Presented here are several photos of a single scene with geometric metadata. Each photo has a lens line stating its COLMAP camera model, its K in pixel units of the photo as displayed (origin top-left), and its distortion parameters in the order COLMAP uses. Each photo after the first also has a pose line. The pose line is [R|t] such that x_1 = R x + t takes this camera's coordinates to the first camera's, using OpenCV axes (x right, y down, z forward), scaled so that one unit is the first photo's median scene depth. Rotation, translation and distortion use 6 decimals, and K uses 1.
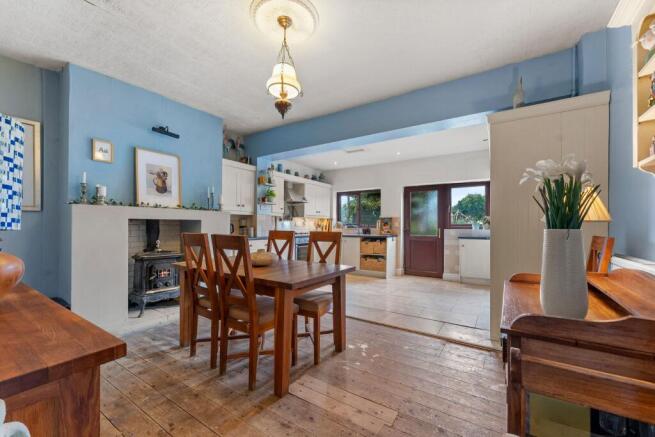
lens RADIAL K [[264.6, 0, 344.2], [0, 264.6, 223.1], [0, 0, 1]] dist [-0.003543, 0.000145]
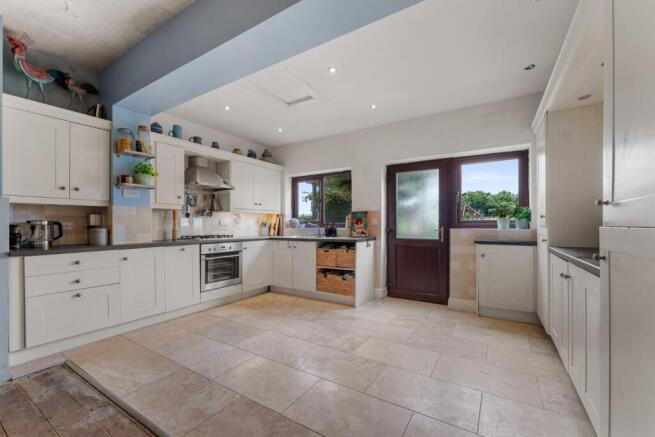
lens RADIAL K [[264.6, 0, 319.3], [0, 264.6, 222.2], [0, 0, 1]] dist [-0.003543, 0.000145]
pose [[0.996979, -0.008525, -0.077204, 0.118652], [0.008673, 0.999961, 0.001577, 0.004951], [0.077187, -0.002242, 0.997014, 0.353917]]
